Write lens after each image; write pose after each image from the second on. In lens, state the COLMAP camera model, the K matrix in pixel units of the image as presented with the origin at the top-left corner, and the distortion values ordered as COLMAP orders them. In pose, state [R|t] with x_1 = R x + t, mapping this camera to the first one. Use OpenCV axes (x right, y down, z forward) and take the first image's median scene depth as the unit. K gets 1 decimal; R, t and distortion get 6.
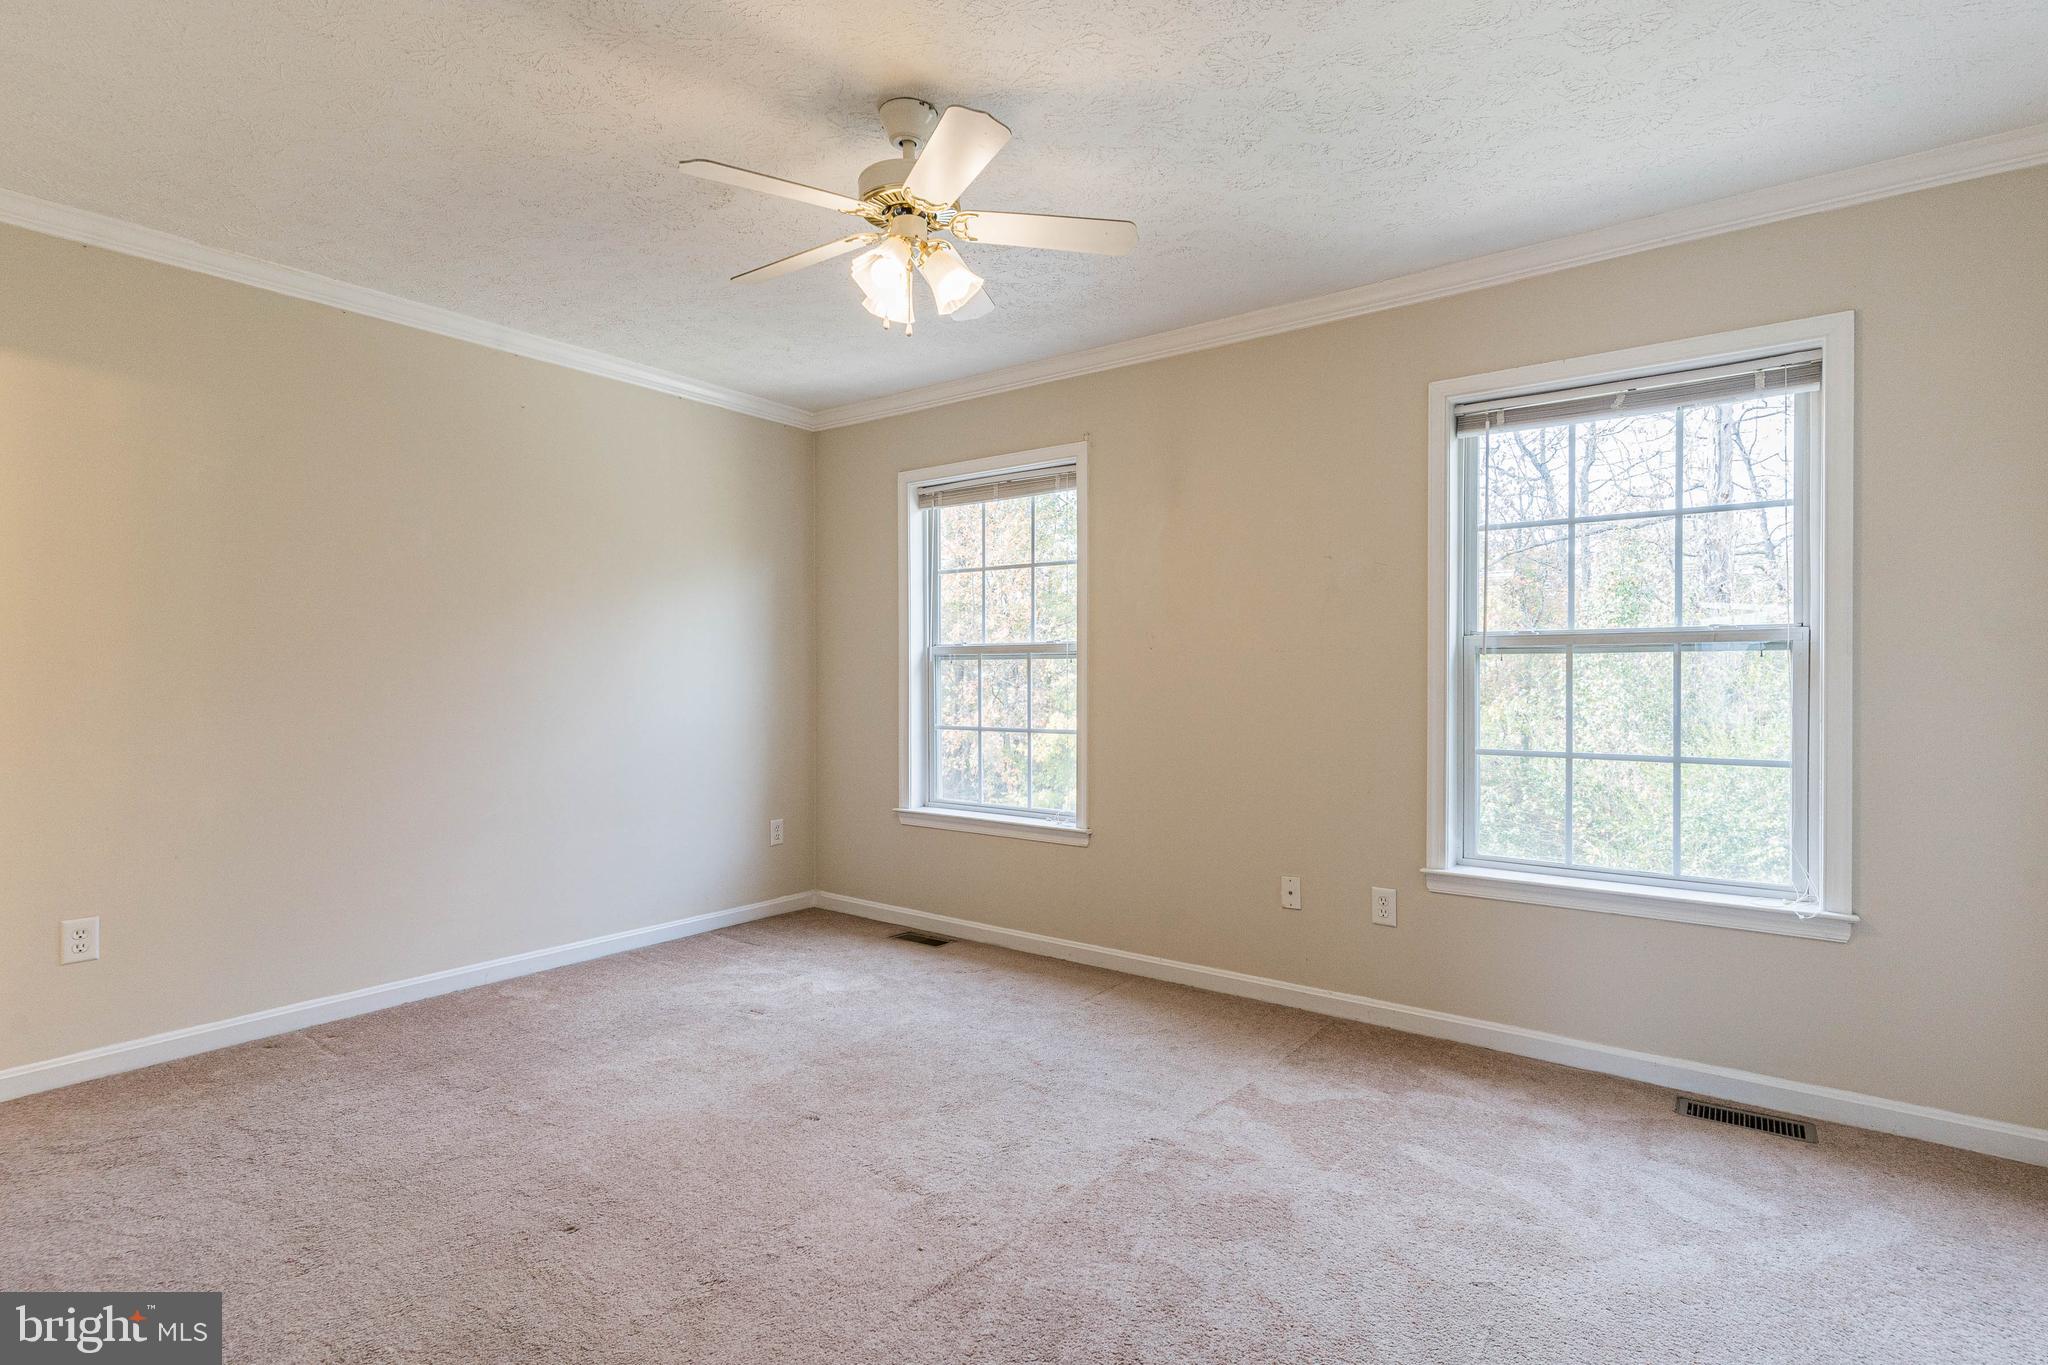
lens RADIAL K [[967.7, 0, 971.1], [0, 967.7, 669.6], [0, 0, 1]] dist [0.000252, 0.000893]
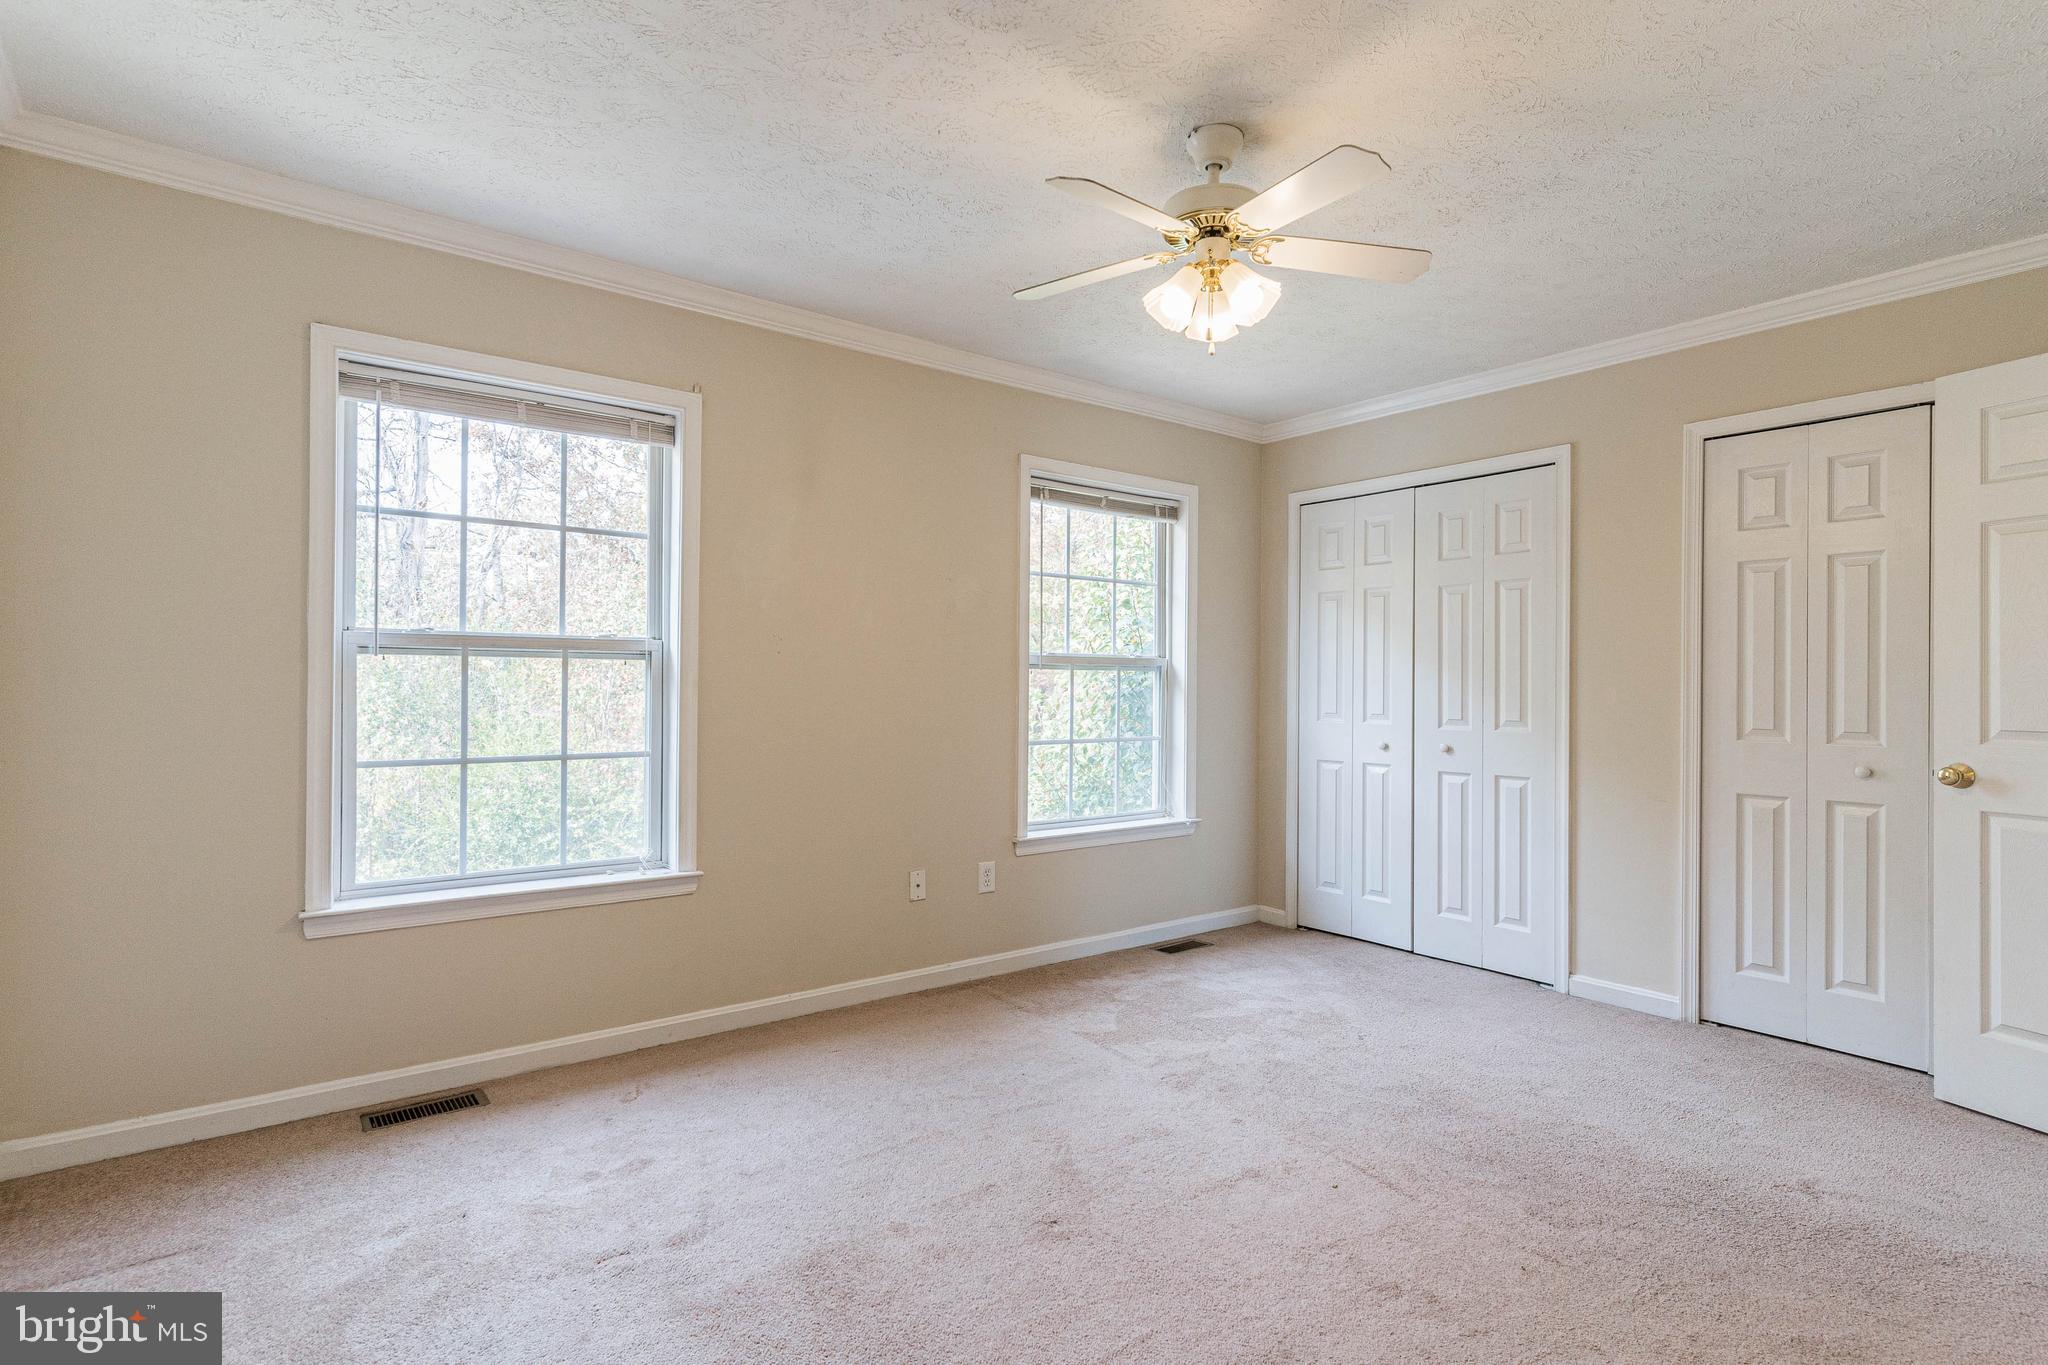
lens RADIAL K [[1004.0, 0, 1086.0], [0, 1004.0, 667.2], [0, 0, 1]] dist [0.000407, 0.000637]
pose [[0.237821, 0.020296, 0.971097, -0.652014], [-0.016731, 0.999719, -0.016797, 0.003119], [-0.971165, -0.012252, 0.238094, 0.506605]]
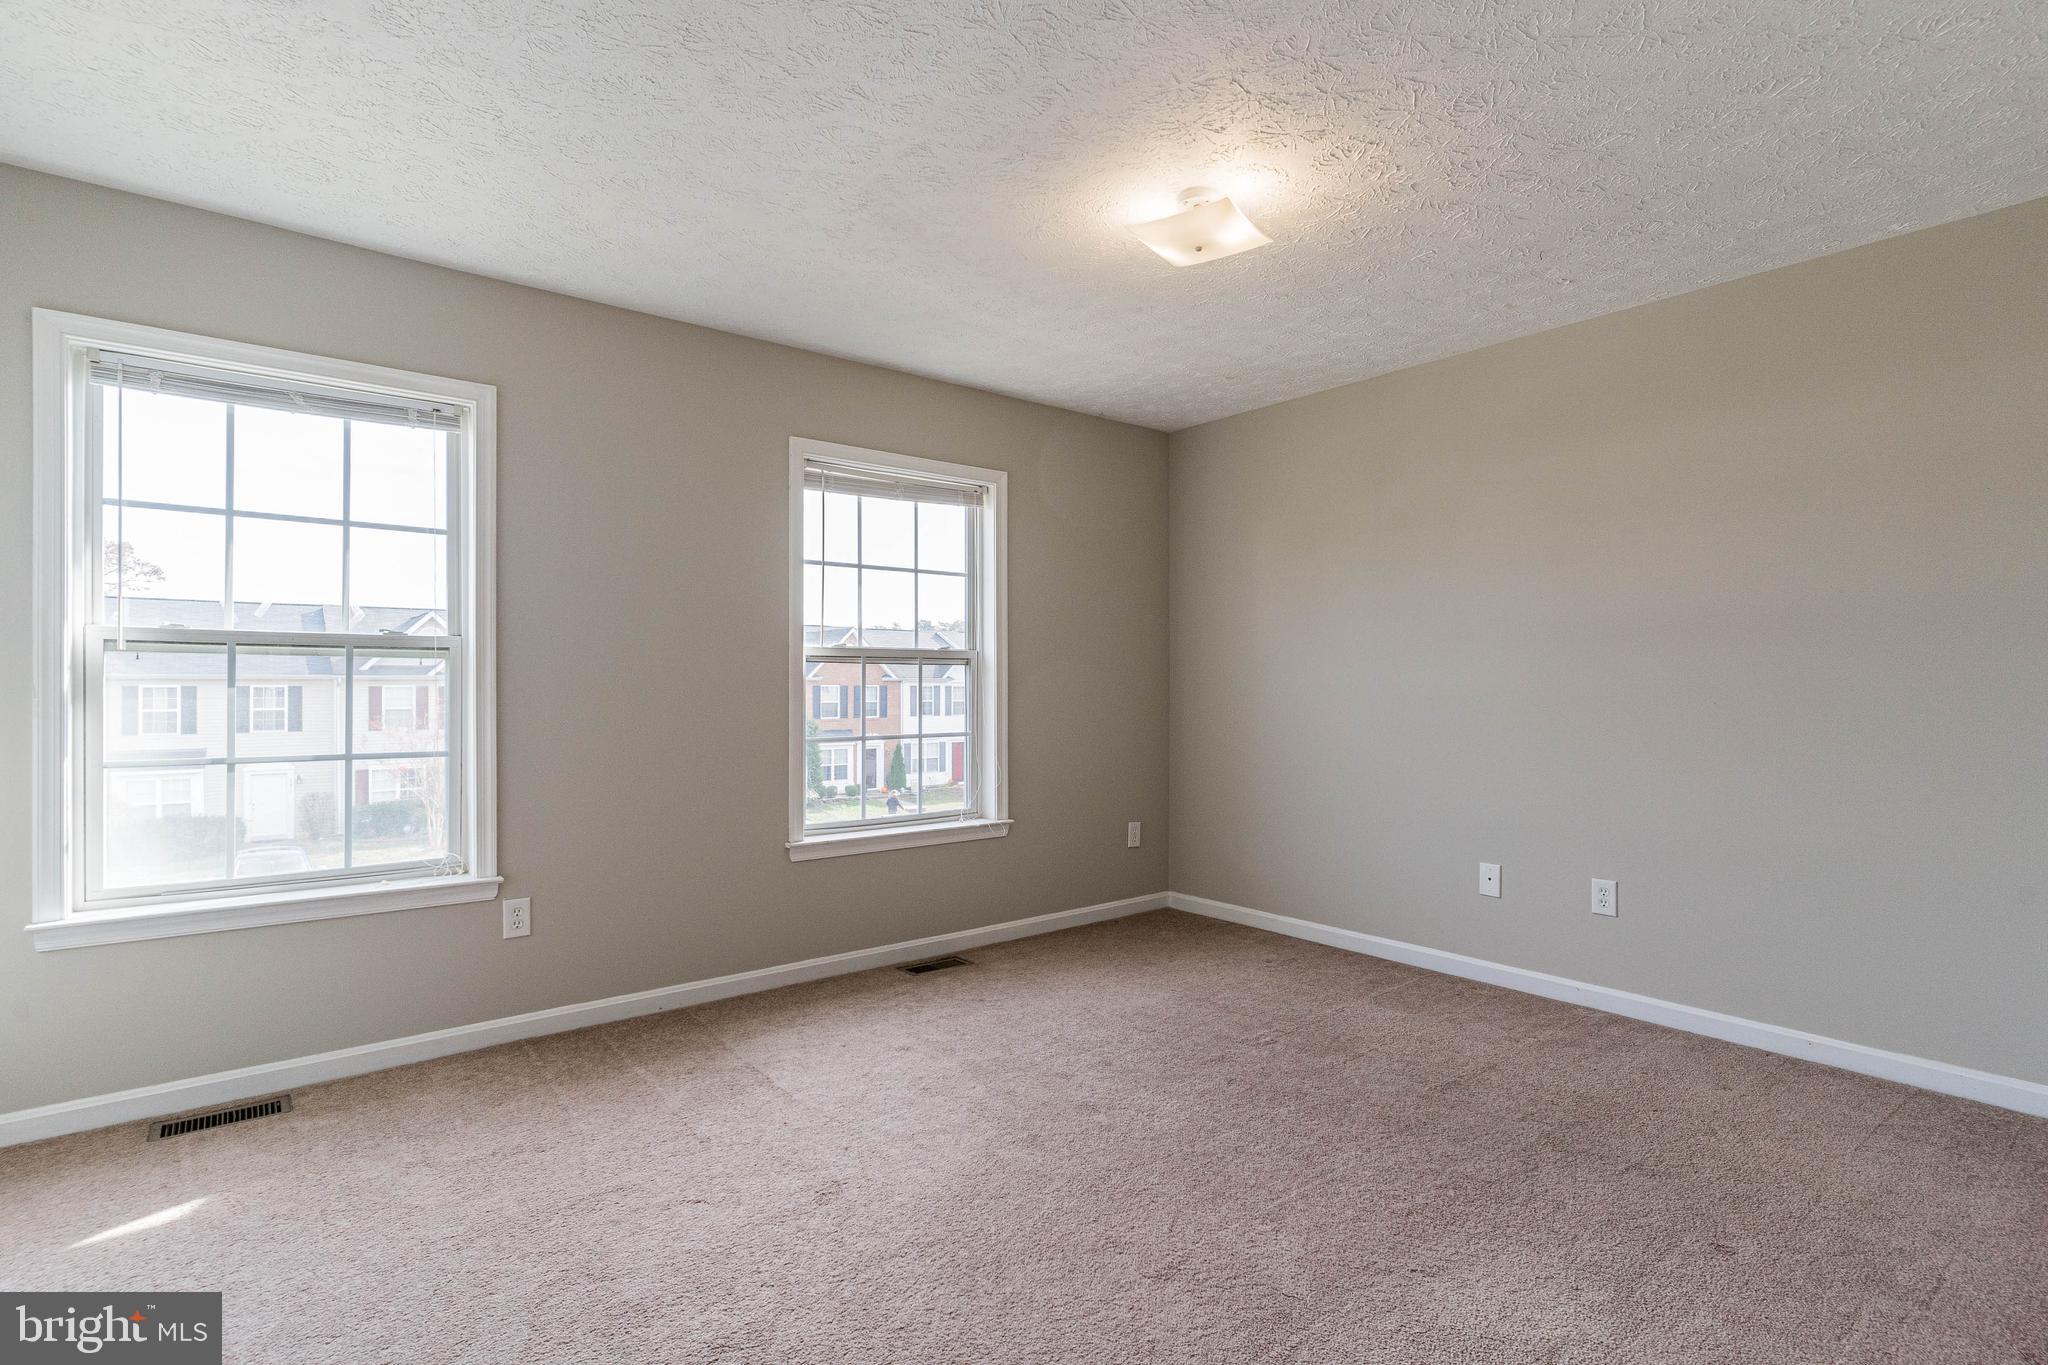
lens RADIAL K [[967.7, 0, 971.1], [0, 967.7, 669.6], [0, 0, 1]] dist [0.000252, 0.000893]
pose [[0.263171, 0.012760, 0.964665, -0.278009], [-0.010073, 0.999894, -0.010478, 0.001009], [-0.964697, -0.006959, 0.263272, 0.213775]]
